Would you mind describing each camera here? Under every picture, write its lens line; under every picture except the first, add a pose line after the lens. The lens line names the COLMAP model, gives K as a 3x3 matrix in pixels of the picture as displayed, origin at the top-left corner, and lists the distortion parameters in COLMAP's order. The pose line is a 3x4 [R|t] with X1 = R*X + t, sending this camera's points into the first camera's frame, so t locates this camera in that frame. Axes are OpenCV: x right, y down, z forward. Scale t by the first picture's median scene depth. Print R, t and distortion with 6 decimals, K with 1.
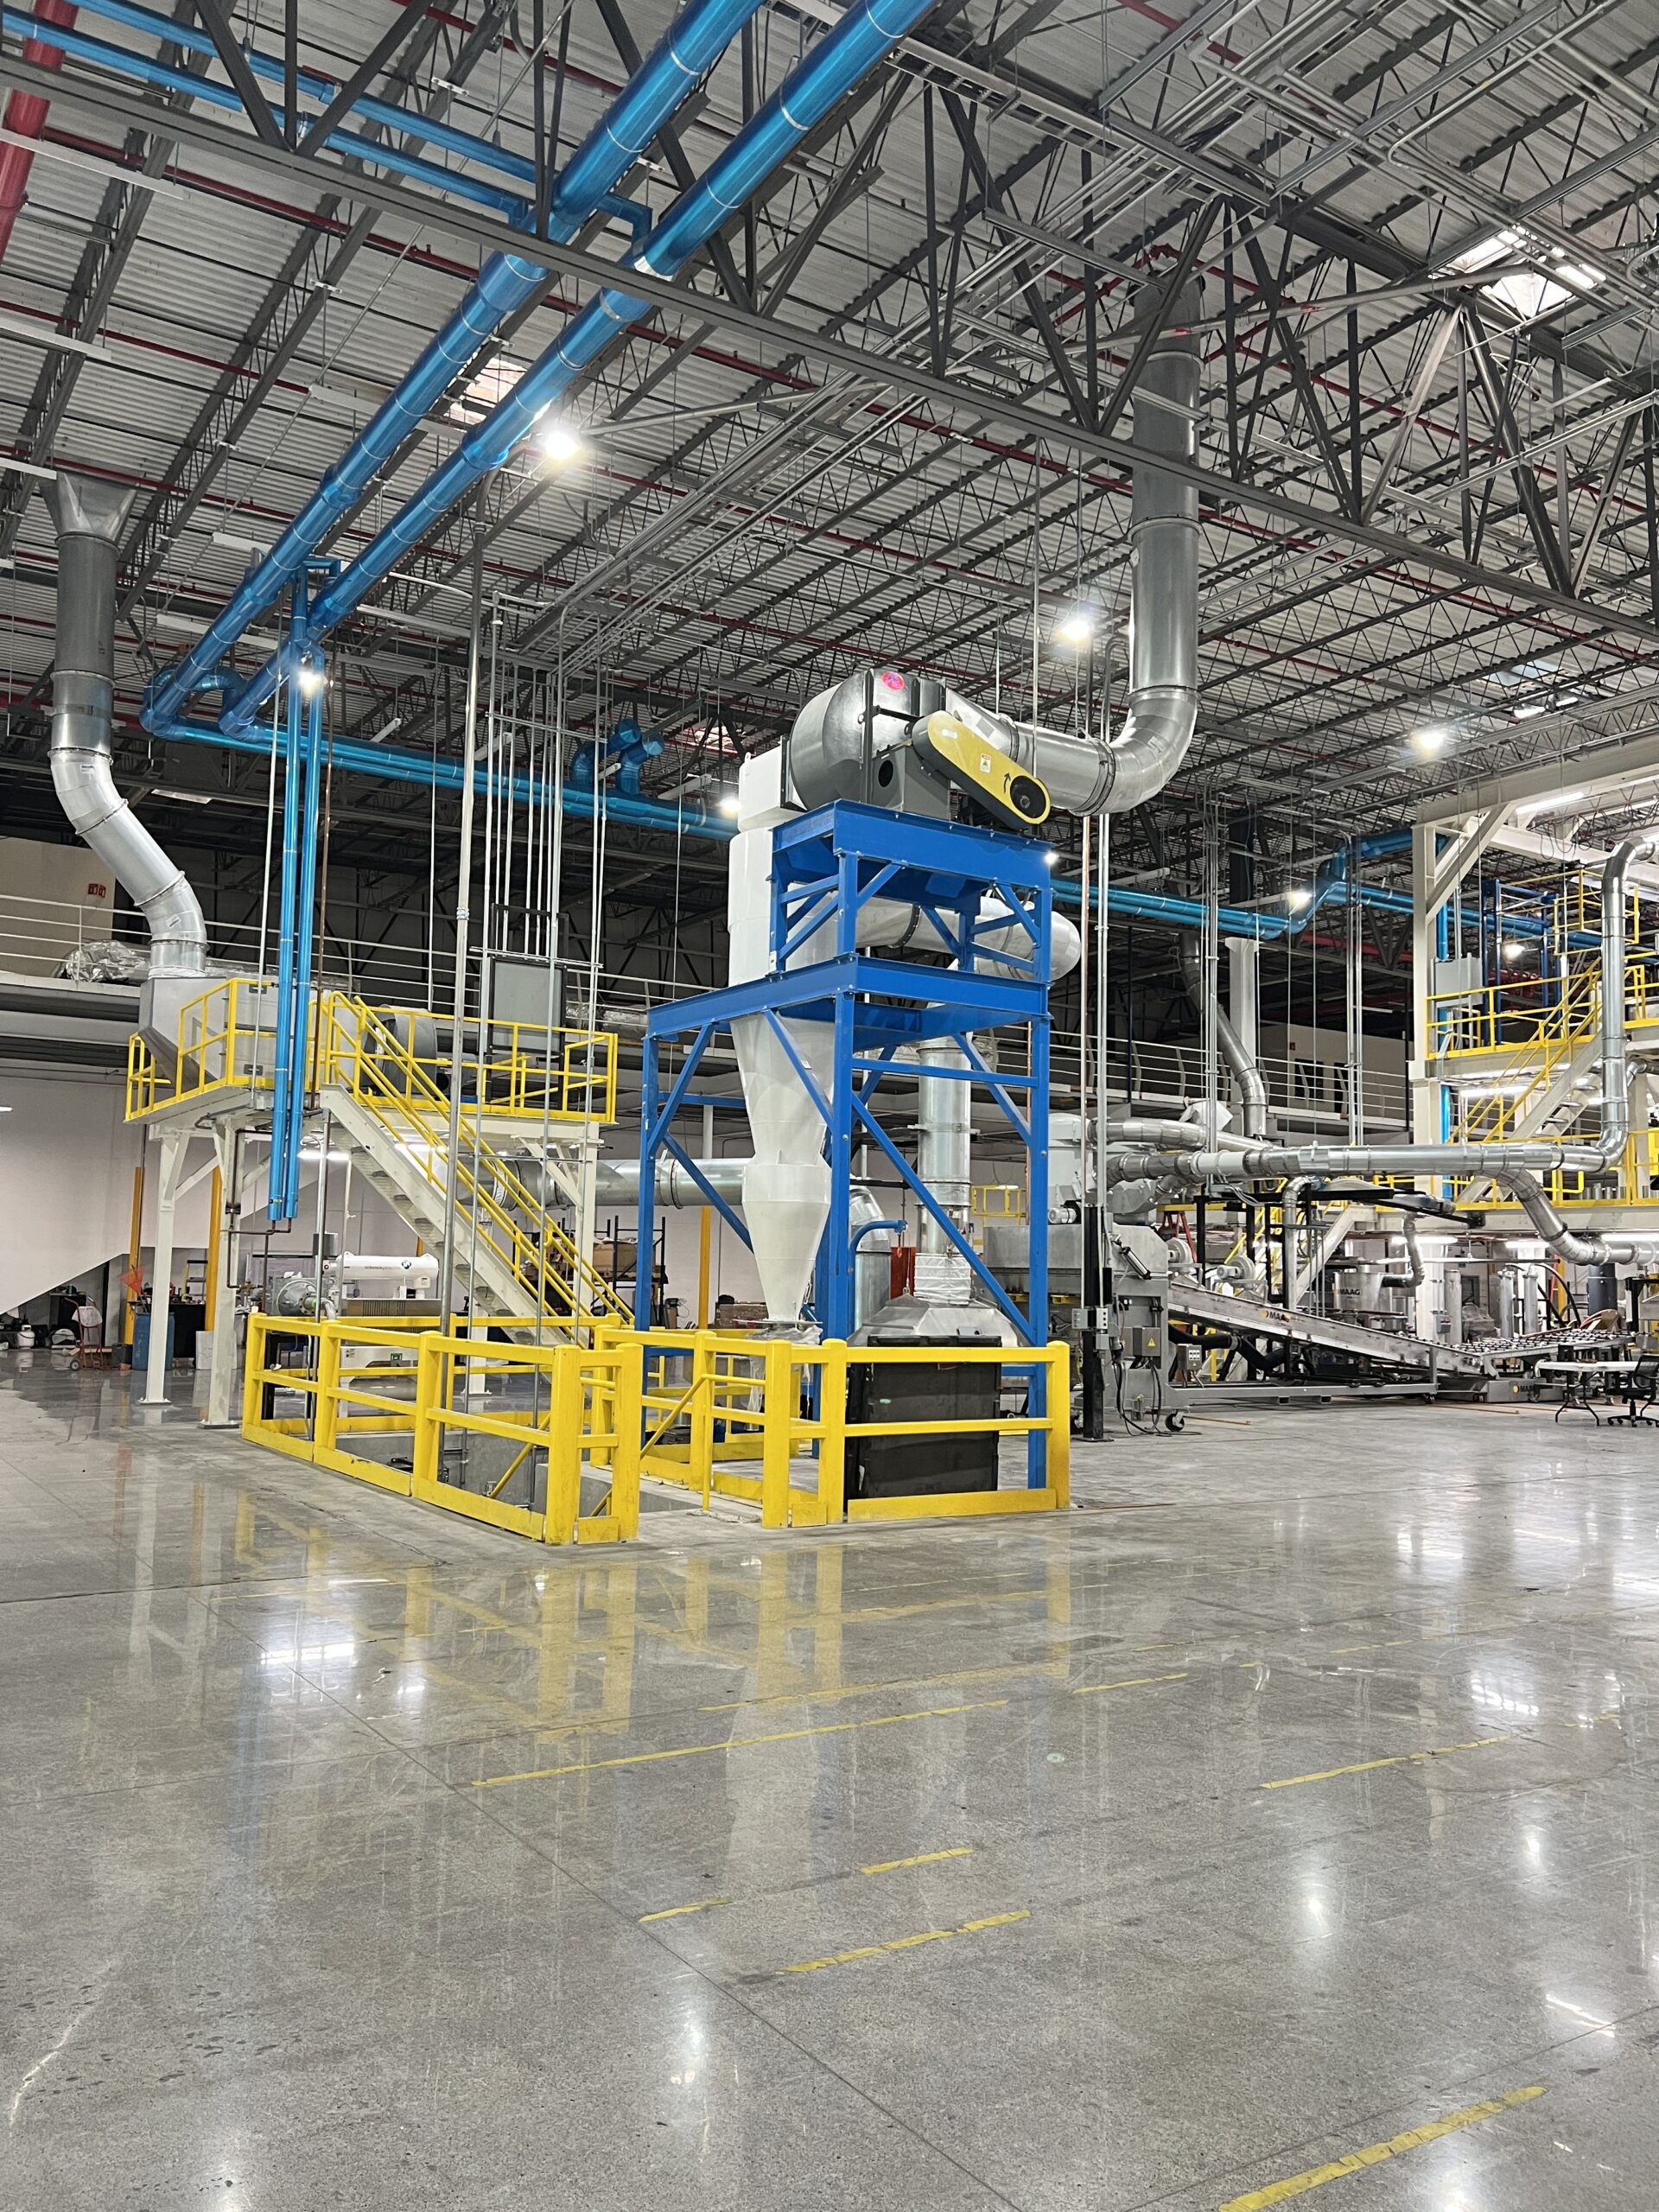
lens RADIAL K [[1670.8, 0, 825.6], [0, 1670.8, 1117.7], [0, 0, 1]] dist [0.046659, -0.048108]
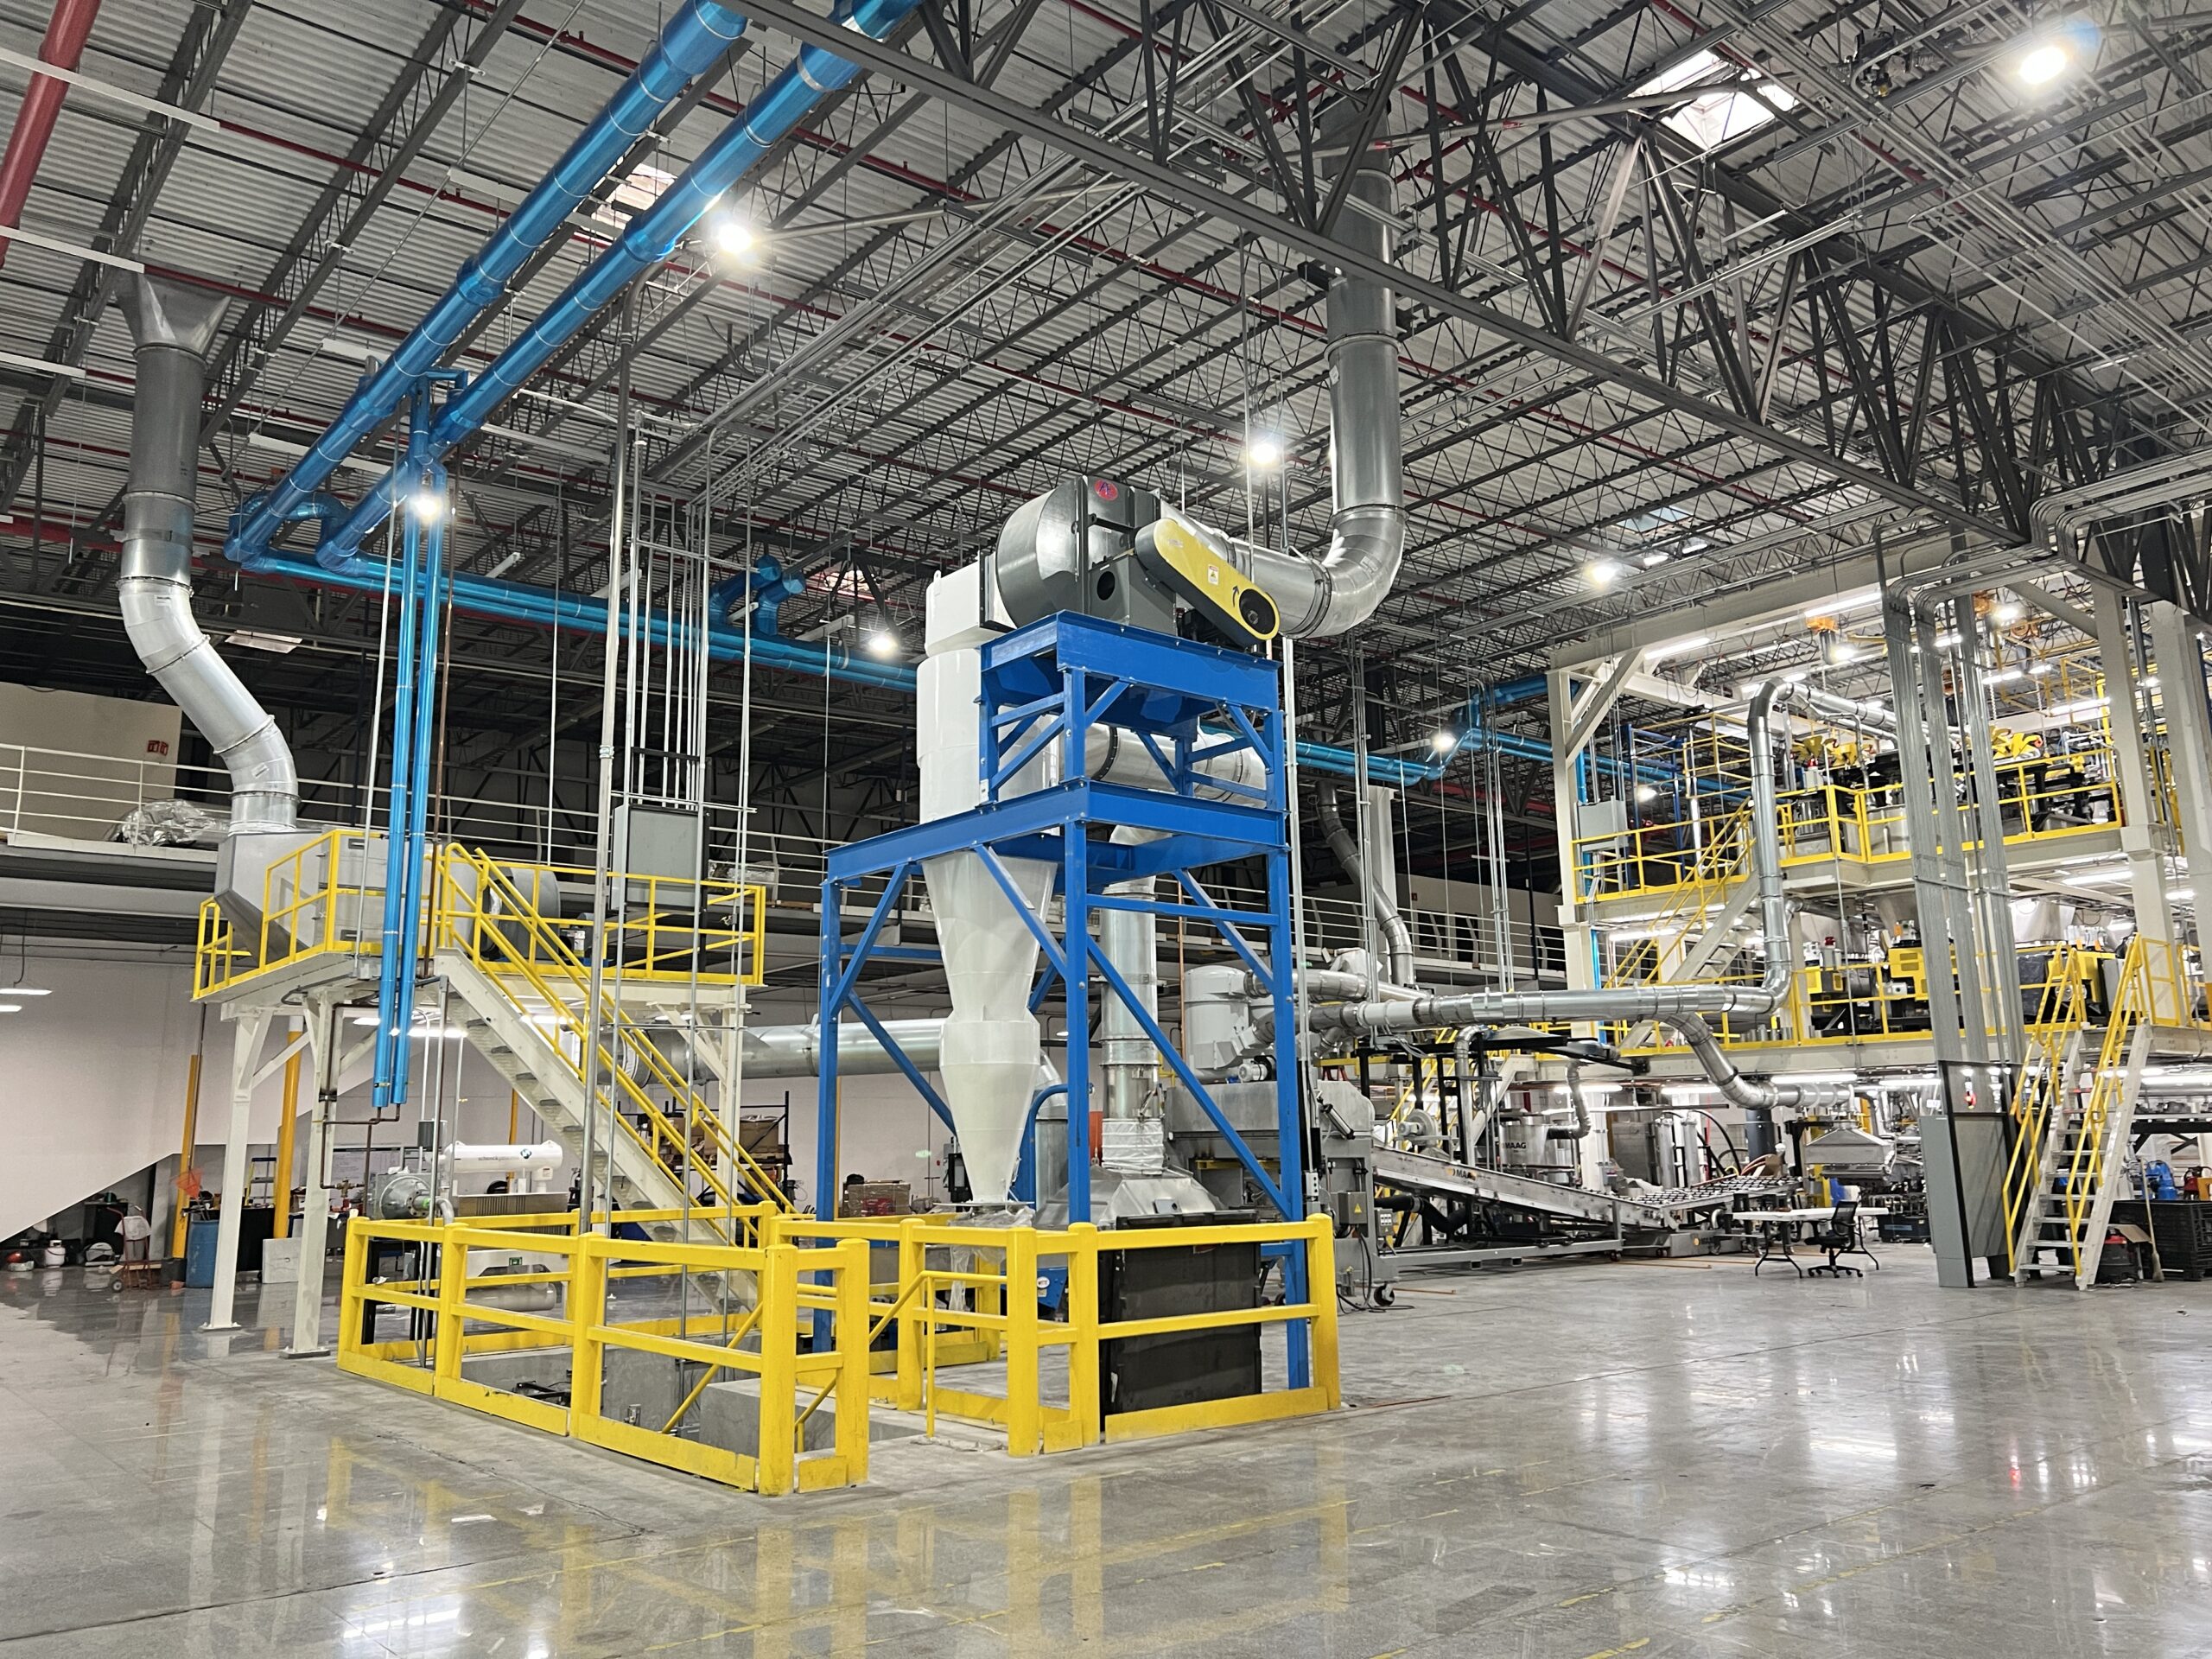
lens RADIAL K [[1670.8, 0, 1093.9], [0, 1670.8, 815.1], [0, 0, 1]] dist [0.046659, -0.048108]
pose [[0.993821, -0.014732, 0.110011, -0.048194], [0.025672, 0.994785, -0.098707, 0.005476], [-0.107983, 0.100921, 0.989017, 0.075201]]
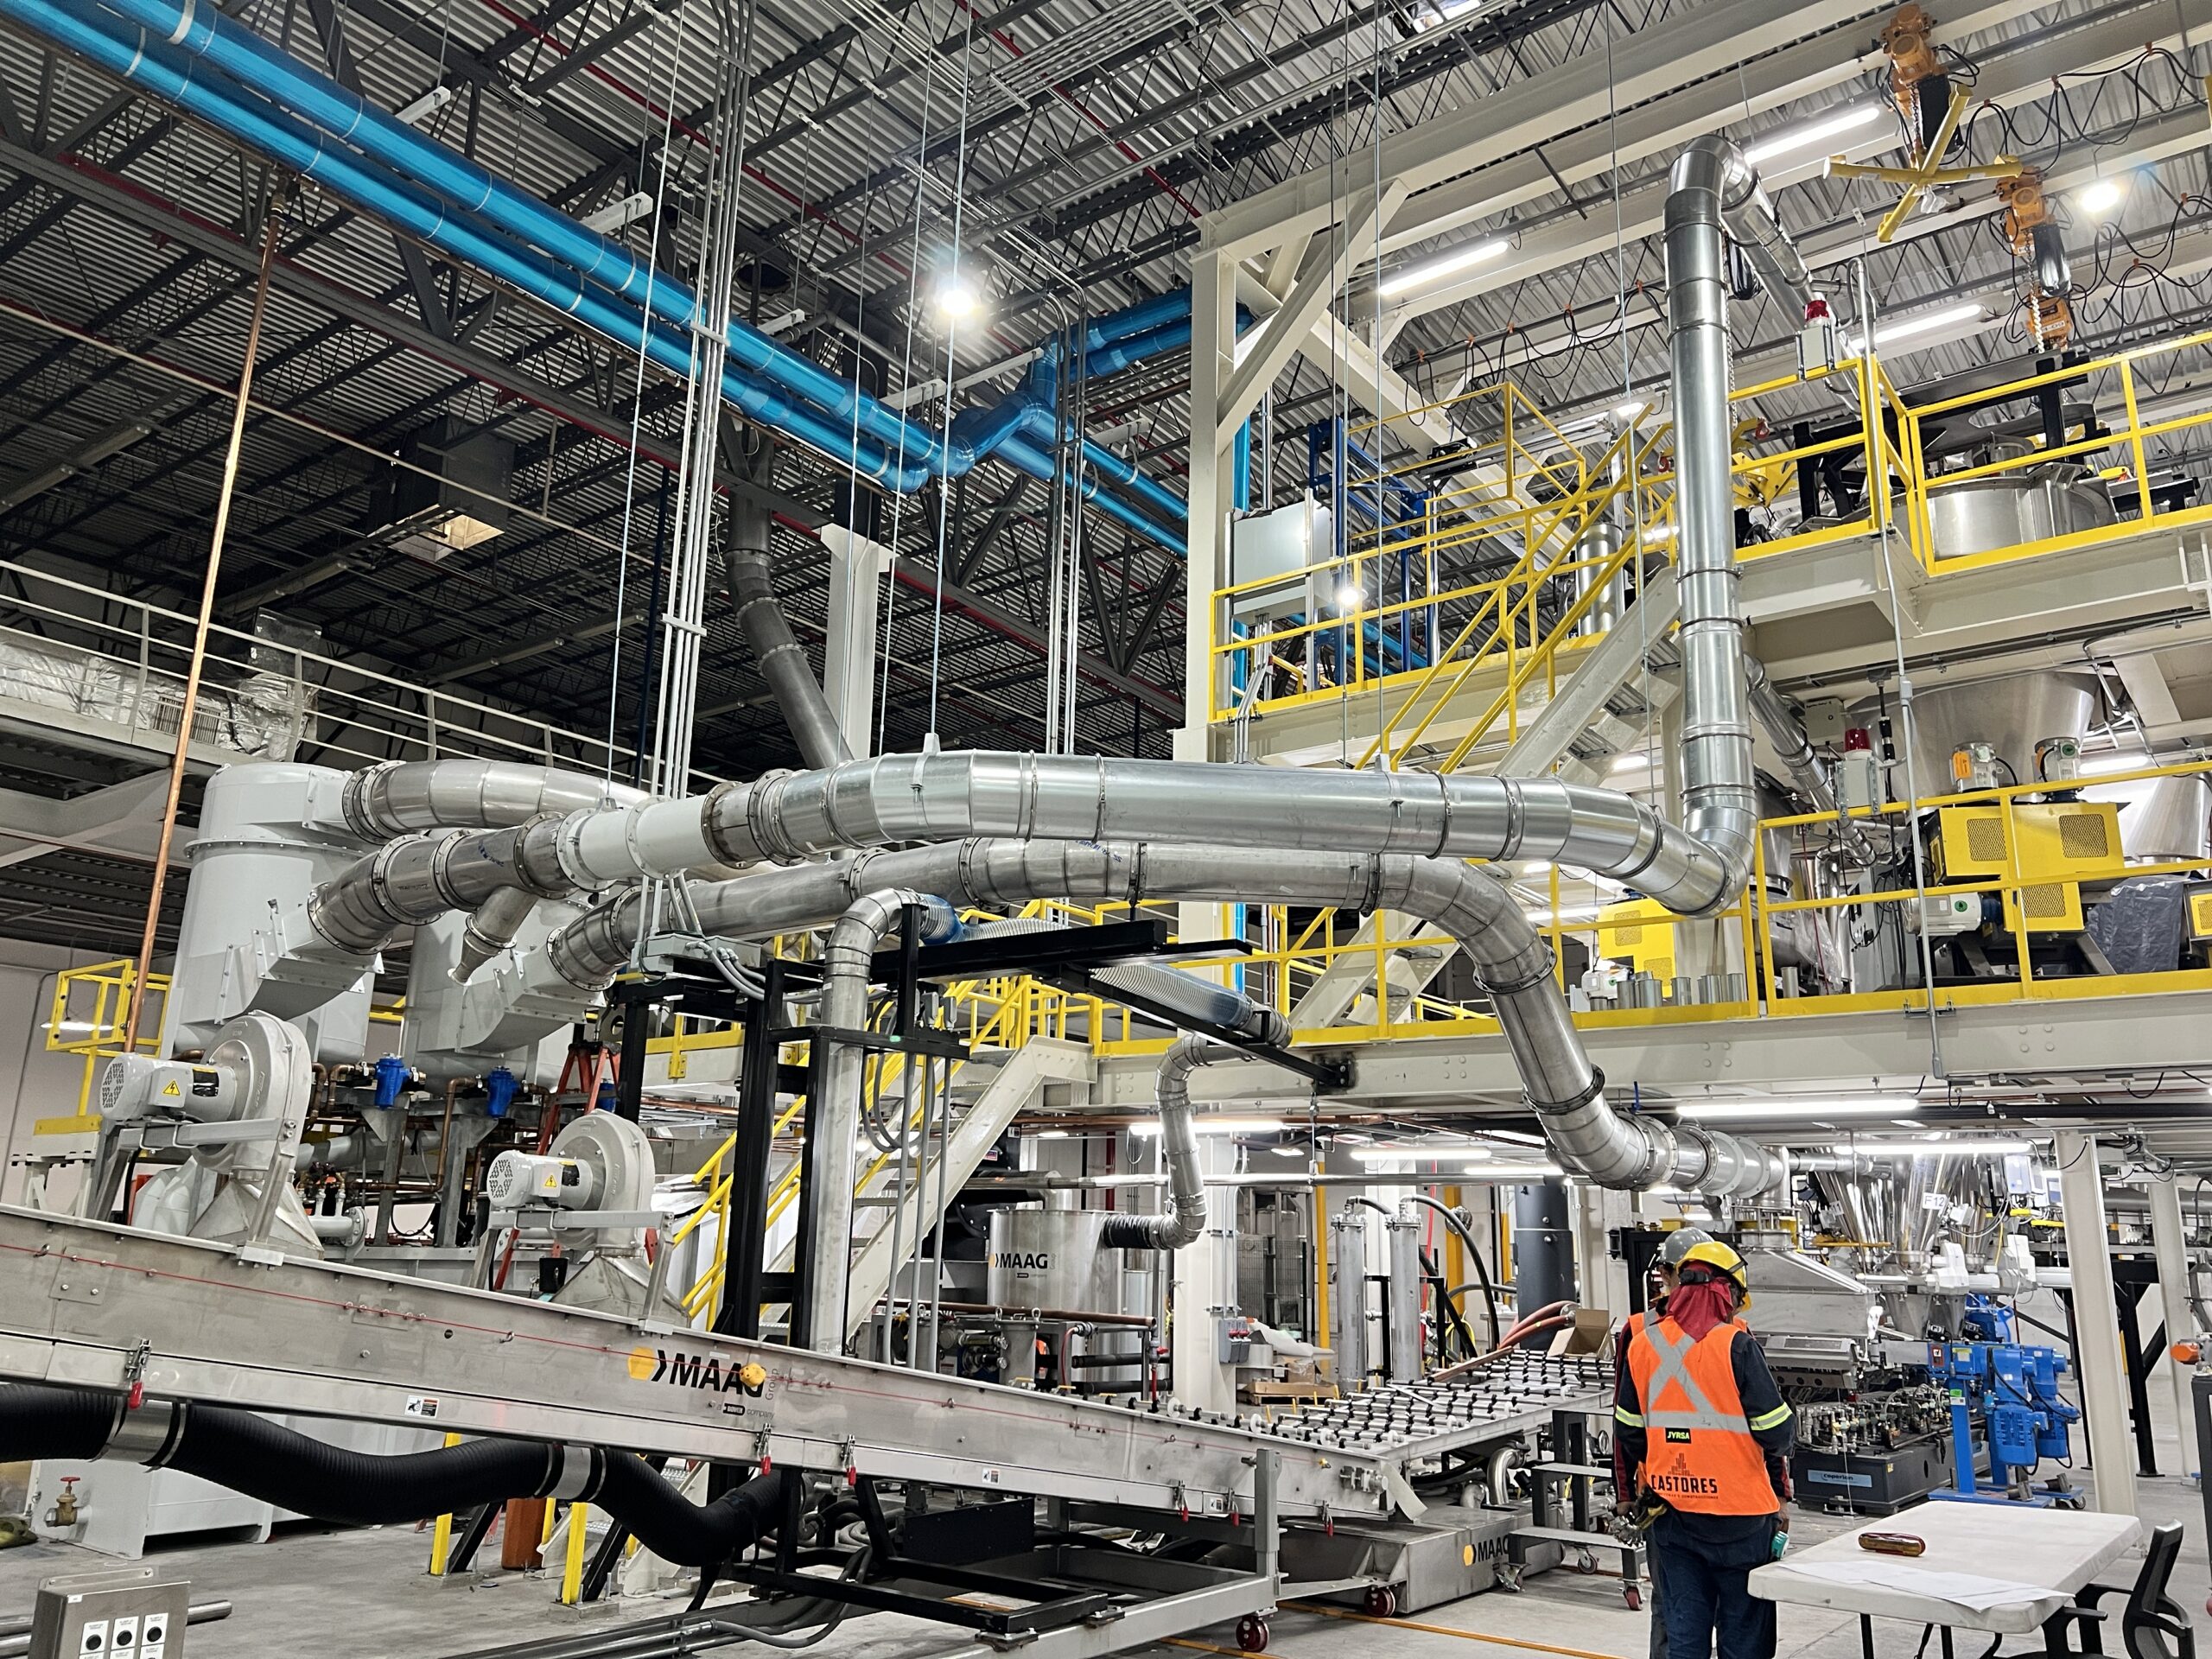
lens RADIAL K [[1670.8, 0, 1109.1], [0, 1670.8, 820.7], [0, 0, 1]] dist [0.046659, -0.048108]
pose [[0.941397, 0.086351, 0.326059, 0.285824], [-0.036013, 0.986881, -0.157383, 0.092898], [-0.335372, 0.136417, 0.932157, 0.902560]]
